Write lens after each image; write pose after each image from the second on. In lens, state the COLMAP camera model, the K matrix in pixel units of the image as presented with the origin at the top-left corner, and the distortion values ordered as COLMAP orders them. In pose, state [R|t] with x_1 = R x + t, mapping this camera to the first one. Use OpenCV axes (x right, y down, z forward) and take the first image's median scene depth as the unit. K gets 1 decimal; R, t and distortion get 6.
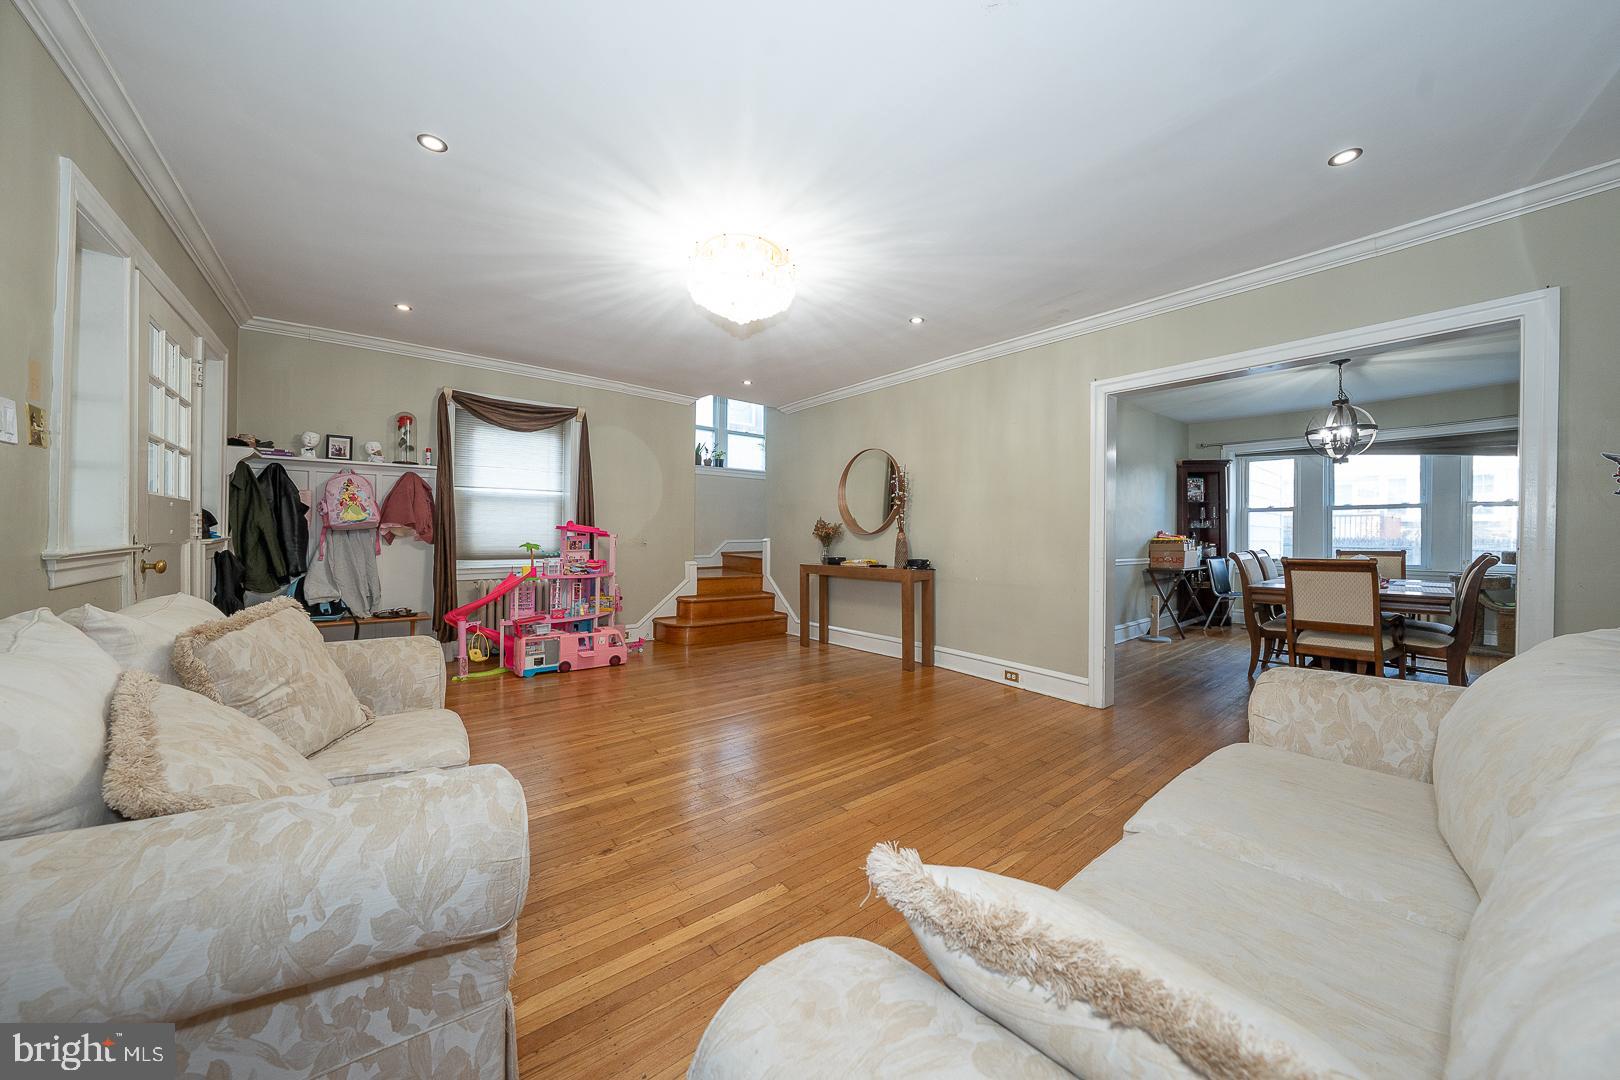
lens RADIAL K [[557.9, 0, 816.4], [0, 557.9, 535.0], [0, 0, 1]] dist [-0.026053, 0.005061]
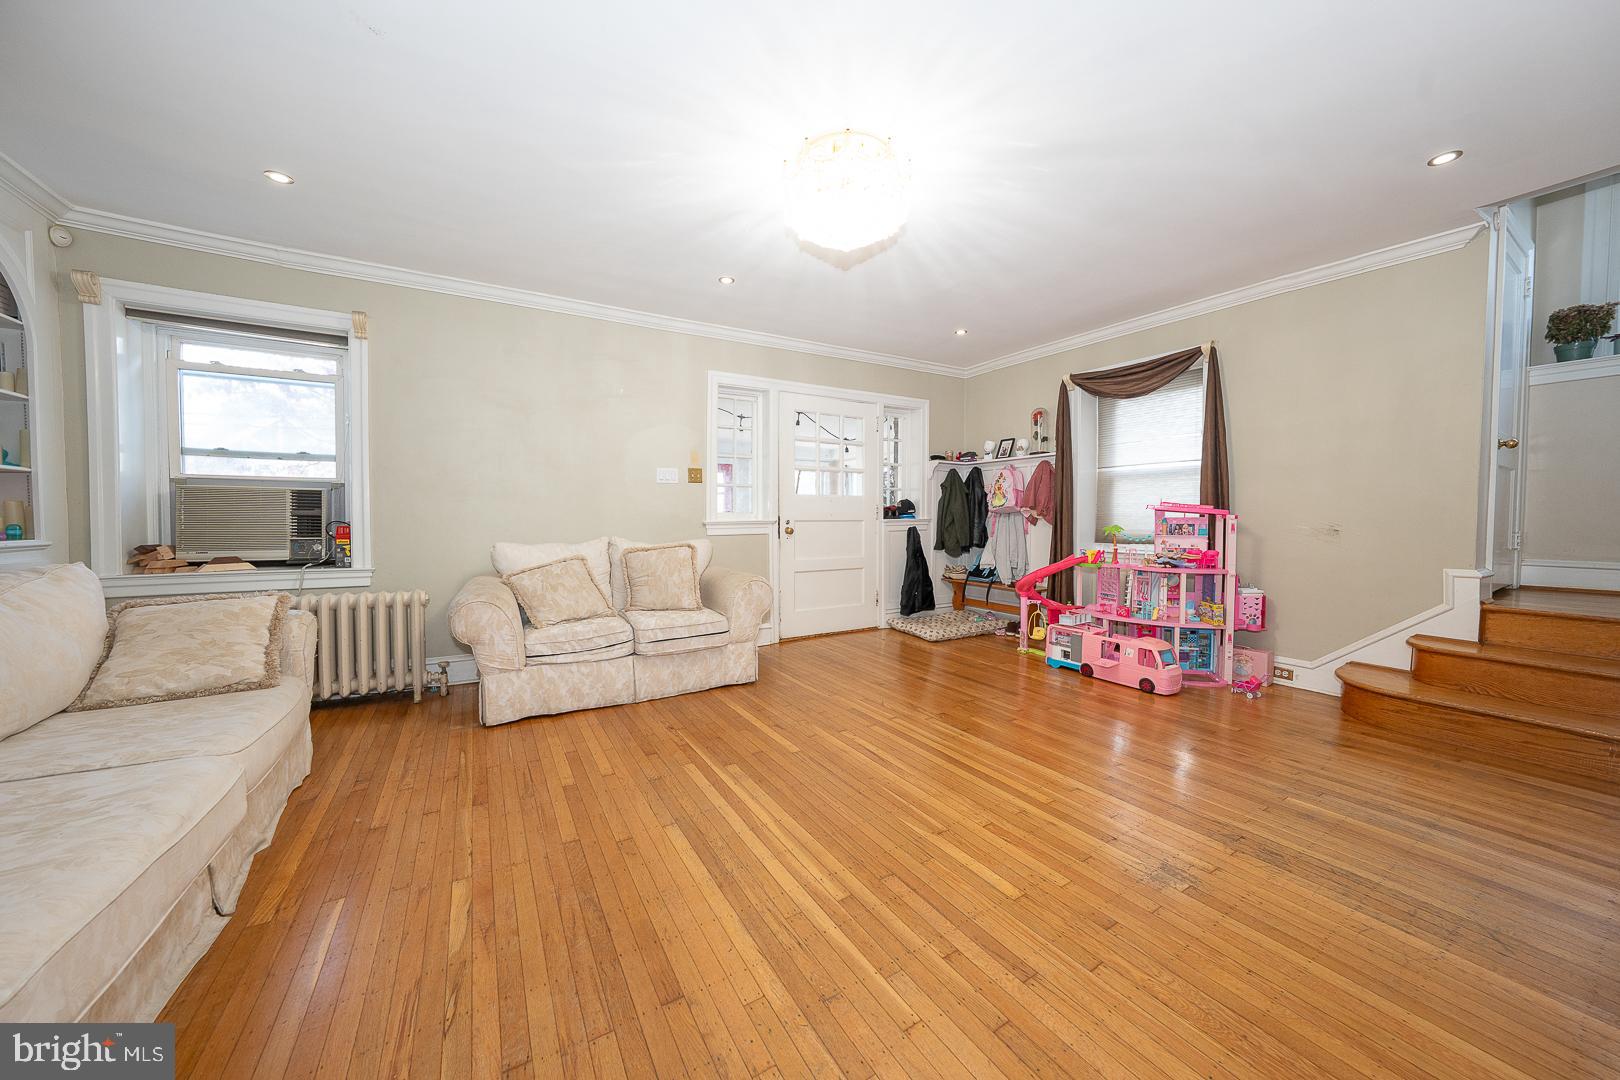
lens RADIAL K [[557.9, 0, 810.7], [0, 557.9, 538.6], [0, 0, 1]] dist [-0.026053, 0.005061]
pose [[-0.148720, 0.029008, -0.988454, 0.434622], [-0.004427, 0.999540, 0.030000, 0.011569], [0.988869, 0.008838, -0.148523, 0.683633]]
